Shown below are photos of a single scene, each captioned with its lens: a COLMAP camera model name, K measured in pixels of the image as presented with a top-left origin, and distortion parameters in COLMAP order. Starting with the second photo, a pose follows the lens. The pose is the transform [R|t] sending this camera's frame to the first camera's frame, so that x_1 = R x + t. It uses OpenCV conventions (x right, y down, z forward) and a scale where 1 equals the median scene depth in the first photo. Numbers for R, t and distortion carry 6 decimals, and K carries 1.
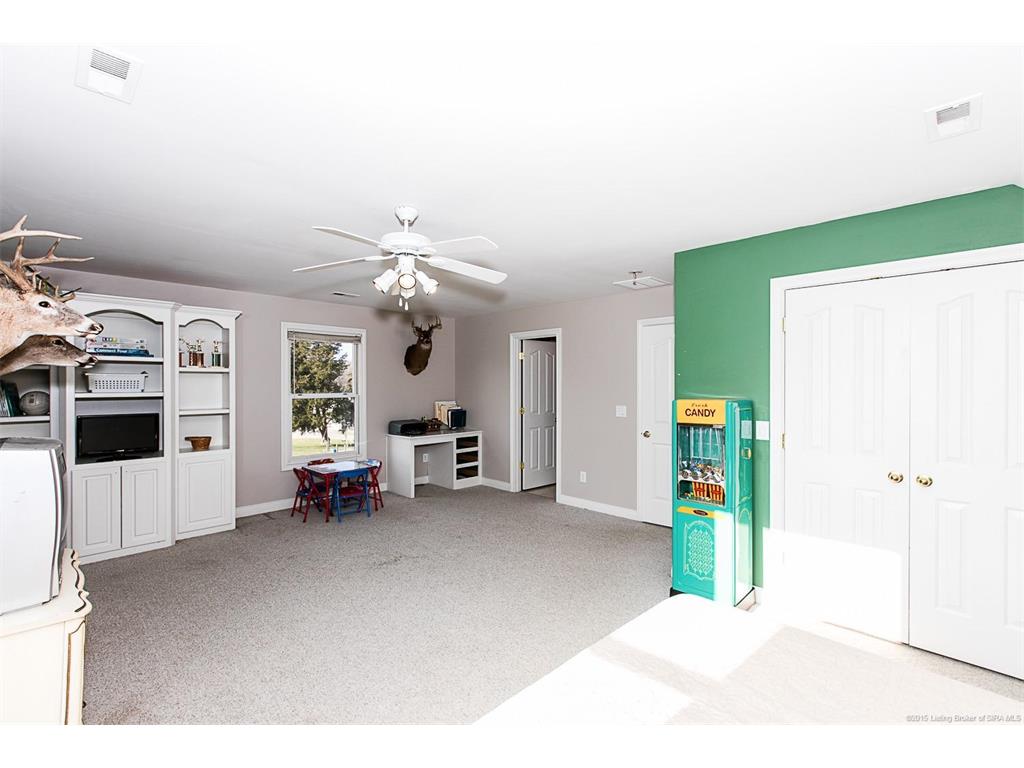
lens RADIAL K [[473.6, 0, 508.8], [0, 473.6, 386.4], [0, 0, 1]] dist [0.005785, 0.000718]
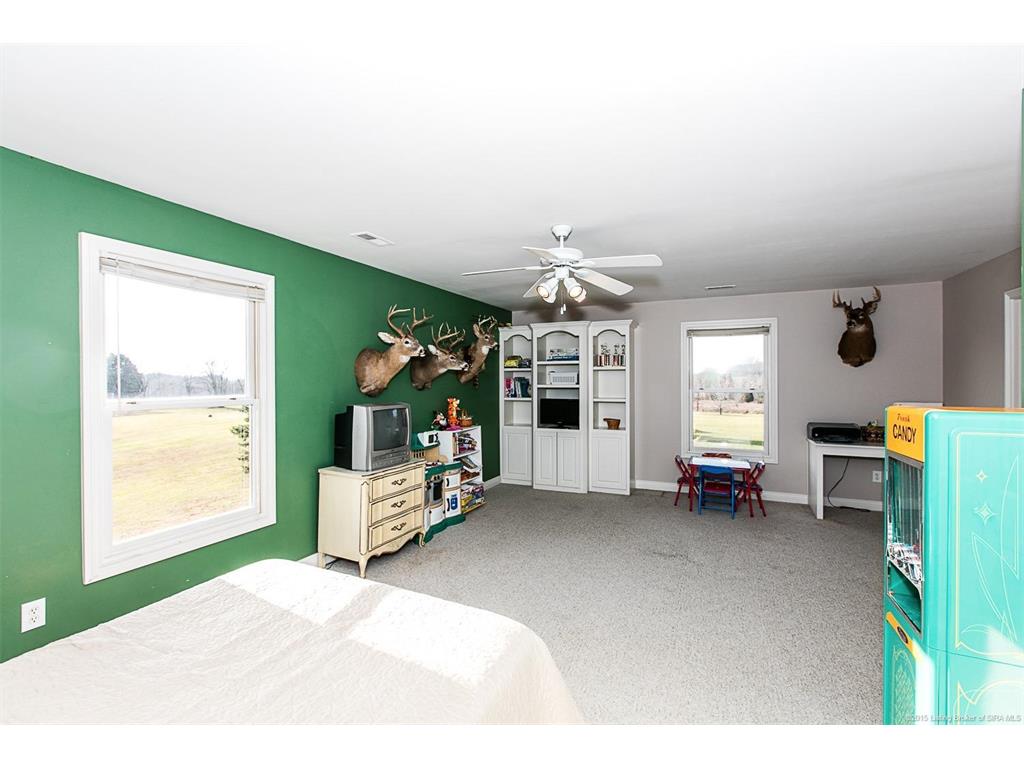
lens RADIAL K [[473.6, 0, 508.8], [0, 473.6, 386.4], [0, 0, 1]] dist [0.005785, 0.000718]
pose [[0.327774, 0.012433, -0.944674, 0.517232], [-0.002251, 0.999921, 0.012379, 0.000157], [0.944753, -0.001931, 0.327776, 0.311425]]
